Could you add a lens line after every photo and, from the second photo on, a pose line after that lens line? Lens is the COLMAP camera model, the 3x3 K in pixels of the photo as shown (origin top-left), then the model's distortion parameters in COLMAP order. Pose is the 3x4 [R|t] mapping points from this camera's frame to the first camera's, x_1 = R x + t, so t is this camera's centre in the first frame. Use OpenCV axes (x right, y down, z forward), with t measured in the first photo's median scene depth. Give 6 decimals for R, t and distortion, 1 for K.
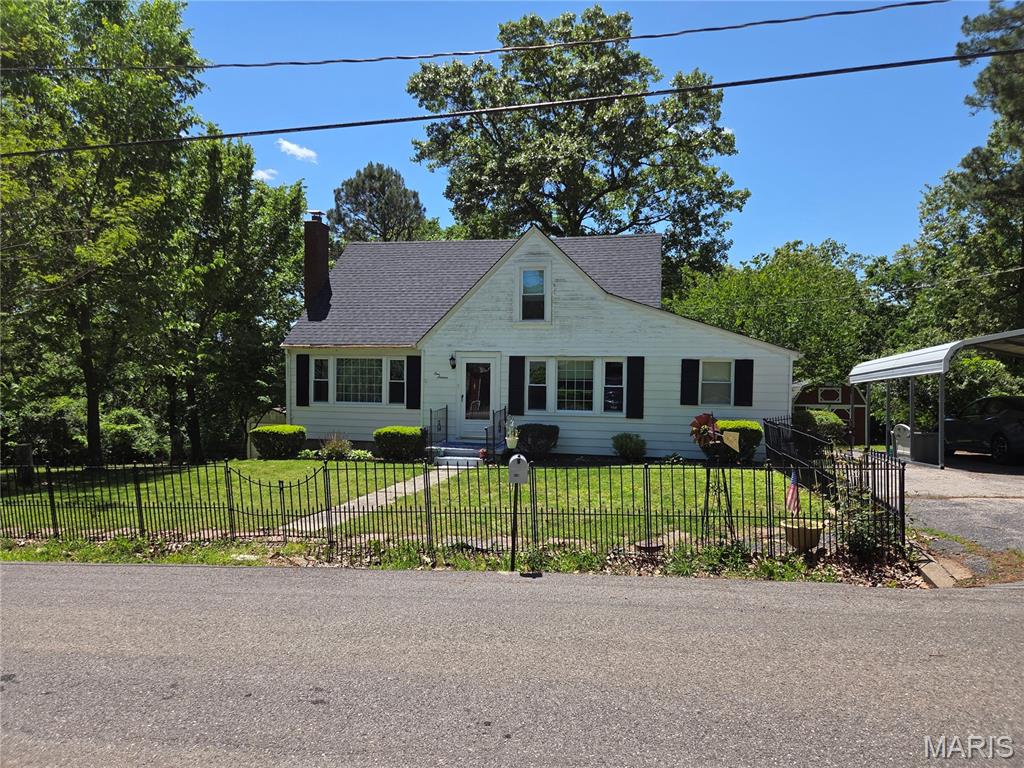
lens RADIAL K [[693.6, 0, 512.0], [0, 693.6, 384.0], [0, 0, 1]] dist [0.033232, -0.003921]
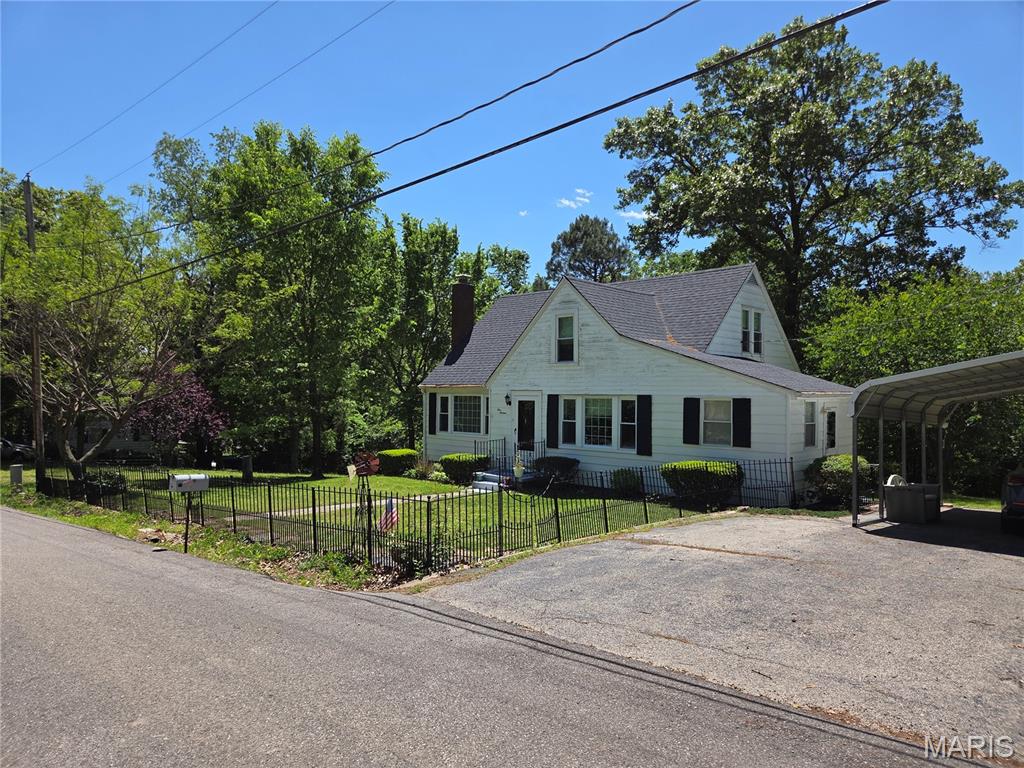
lens RADIAL K [[676.2, 0, 514.9], [0, 676.2, 391.4], [0, 0, 1]] dist [0.071110, -0.001235]
pose [[0.868953, -0.005917, -0.494859, 0.492941], [-0.008272, 0.999615, -0.026477, -0.016356], [0.494825, 0.027100, 0.868570, 0.031360]]
